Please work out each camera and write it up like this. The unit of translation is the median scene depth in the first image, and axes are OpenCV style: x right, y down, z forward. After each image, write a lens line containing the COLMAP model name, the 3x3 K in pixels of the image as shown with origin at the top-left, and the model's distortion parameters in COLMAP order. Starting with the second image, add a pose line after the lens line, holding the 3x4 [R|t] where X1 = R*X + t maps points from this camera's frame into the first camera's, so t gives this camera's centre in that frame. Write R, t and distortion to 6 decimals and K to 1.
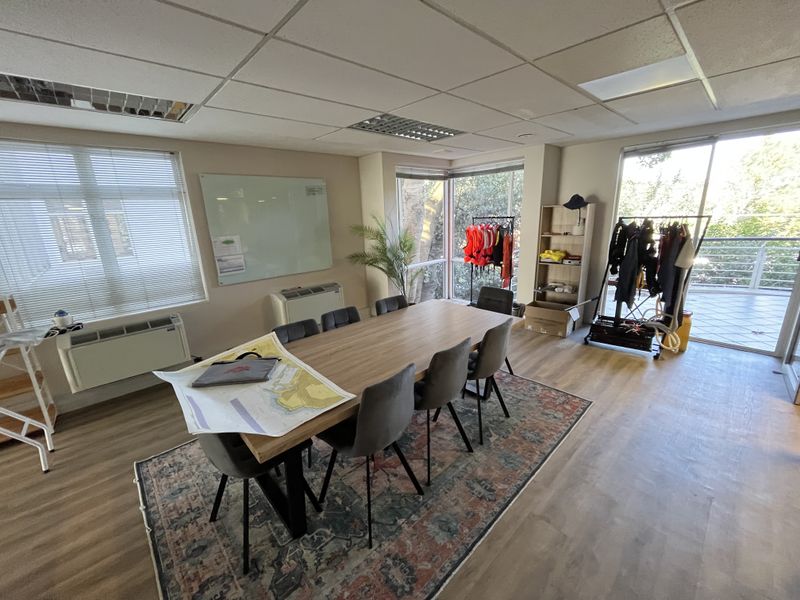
lens RADIAL K [[325.1, 0, 397.6], [0, 325.1, 298.1], [0, 0, 1]] dist [-0.006471, 0.001931]
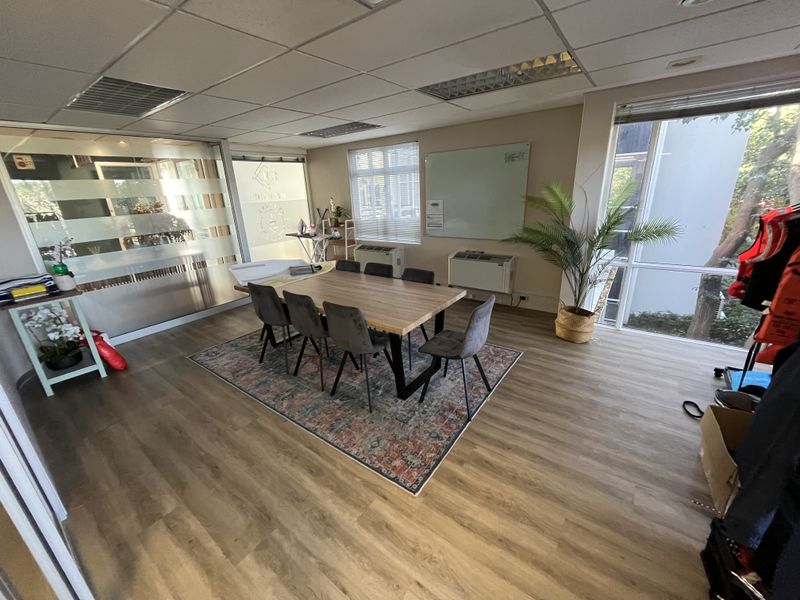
lens RADIAL K [[325.1, 0, 402.1], [0, 325.1, 302.9], [0, 0, 1]] dist [-0.006471, 0.001931]
pose [[0.189553, 0.355008, -0.915445, 0.908466], [-0.211049, 0.925286, 0.315125, -0.210046], [0.958920, 0.133471, 0.250315, 0.643646]]
